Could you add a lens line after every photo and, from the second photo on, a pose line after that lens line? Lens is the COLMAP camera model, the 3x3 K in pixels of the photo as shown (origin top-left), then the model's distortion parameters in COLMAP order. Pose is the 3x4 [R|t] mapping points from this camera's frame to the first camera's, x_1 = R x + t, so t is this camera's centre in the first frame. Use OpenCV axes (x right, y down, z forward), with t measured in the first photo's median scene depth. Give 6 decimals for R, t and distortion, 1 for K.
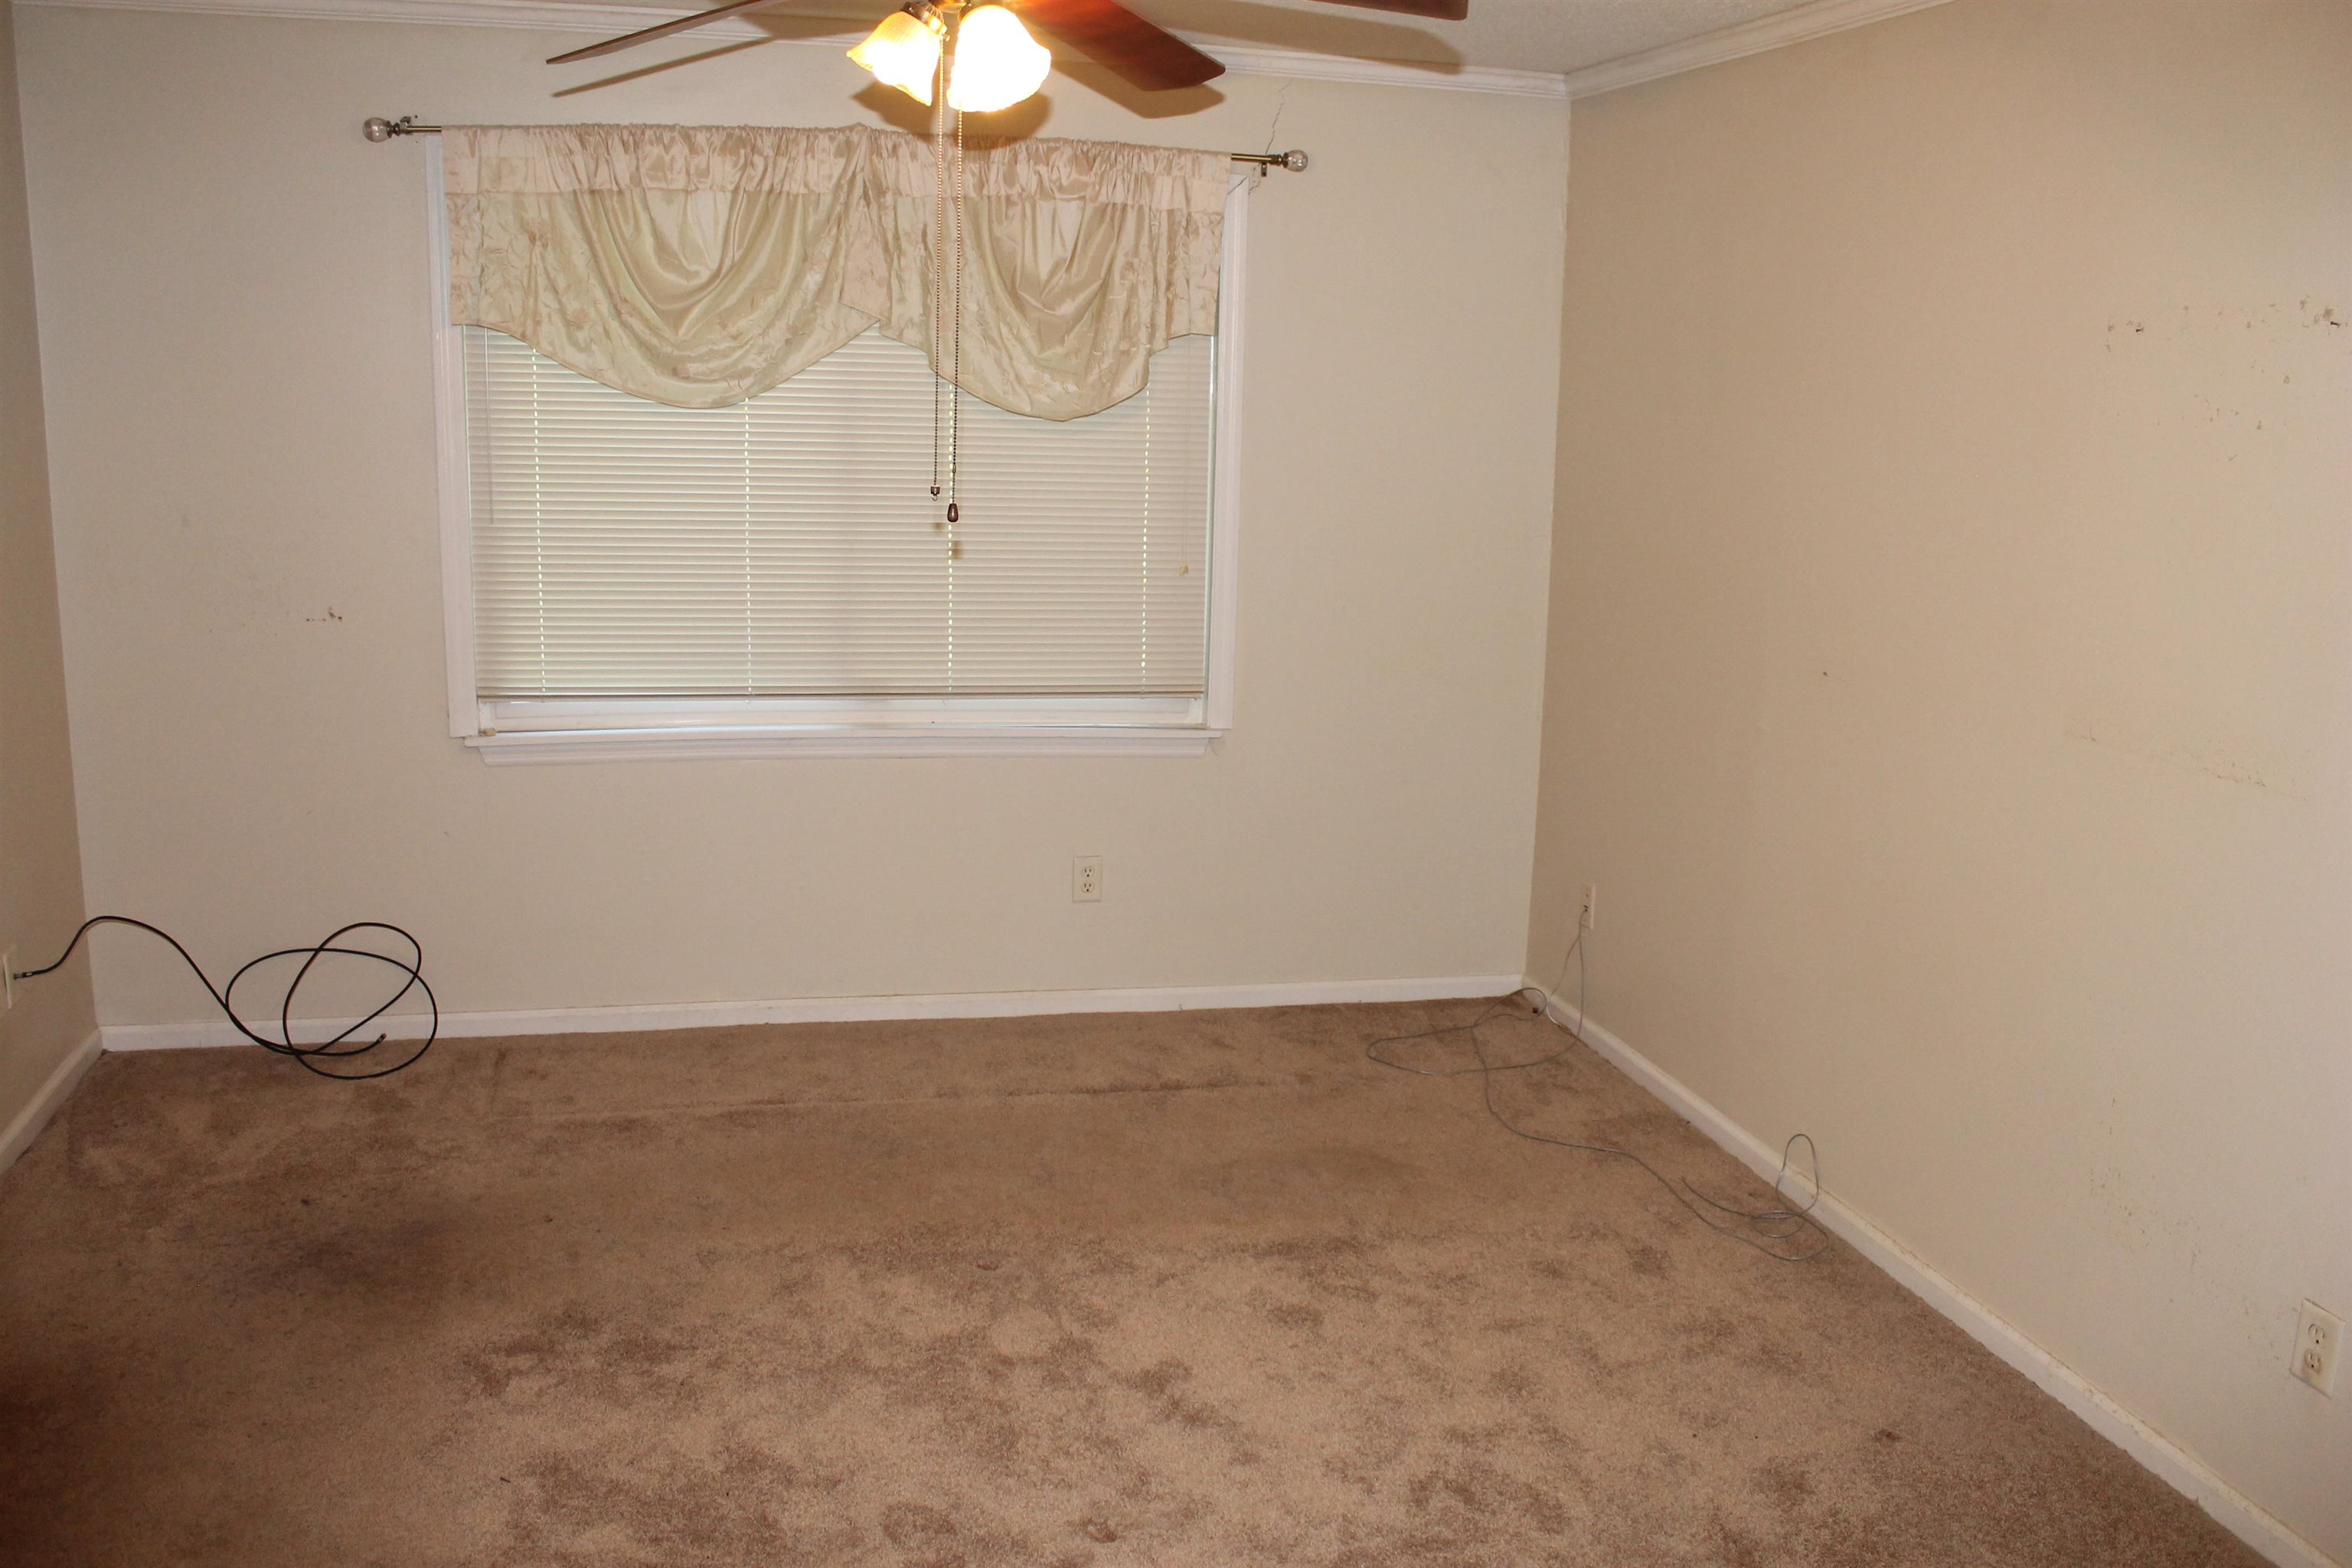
lens RADIAL K [[1995.7, 0, 1166.2], [0, 1995.7, 788.2], [0, 0, 1]] dist [-0.145009, 0.122195]
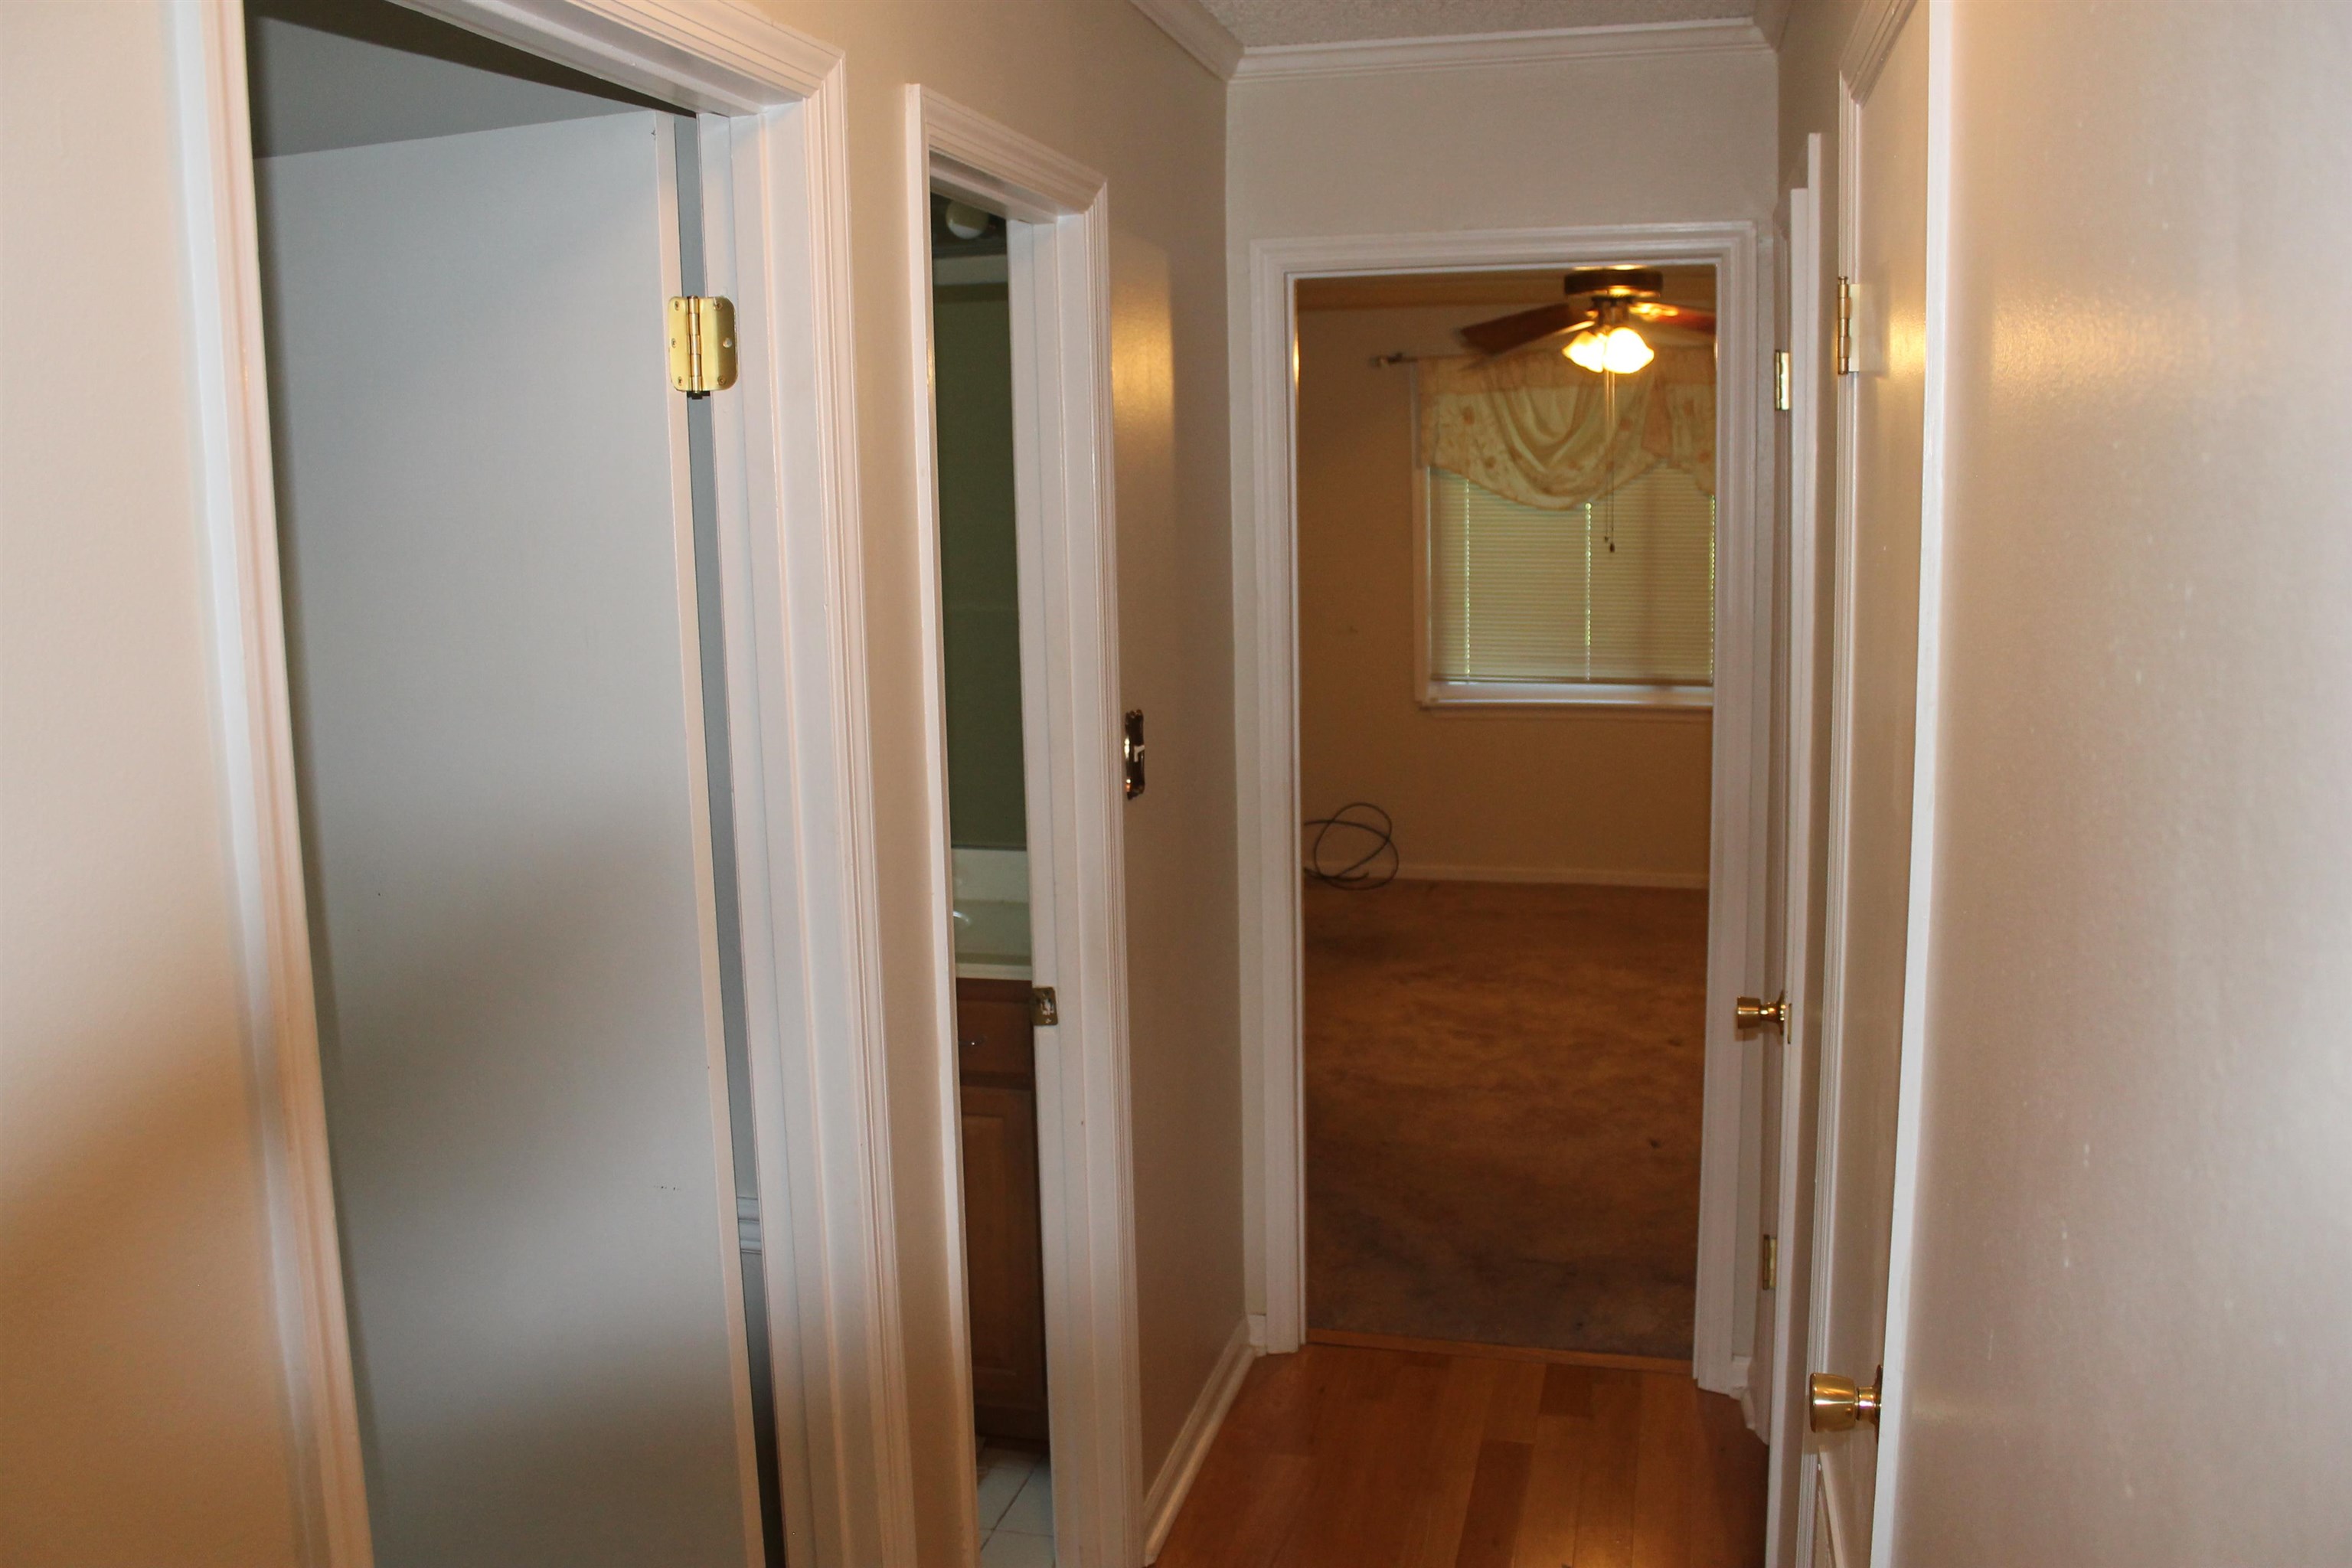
lens RADIAL K [[1995.7, 0, 1175.5], [0, 1995.7, 782.1], [0, 0, 1]] dist [-0.145009, 0.122195]
pose [[0.881331, 0.026159, -0.471775, 0.294017], [-0.056447, 0.997145, -0.050159, 0.150656], [0.469116, 0.070837, 0.880291, -0.670305]]
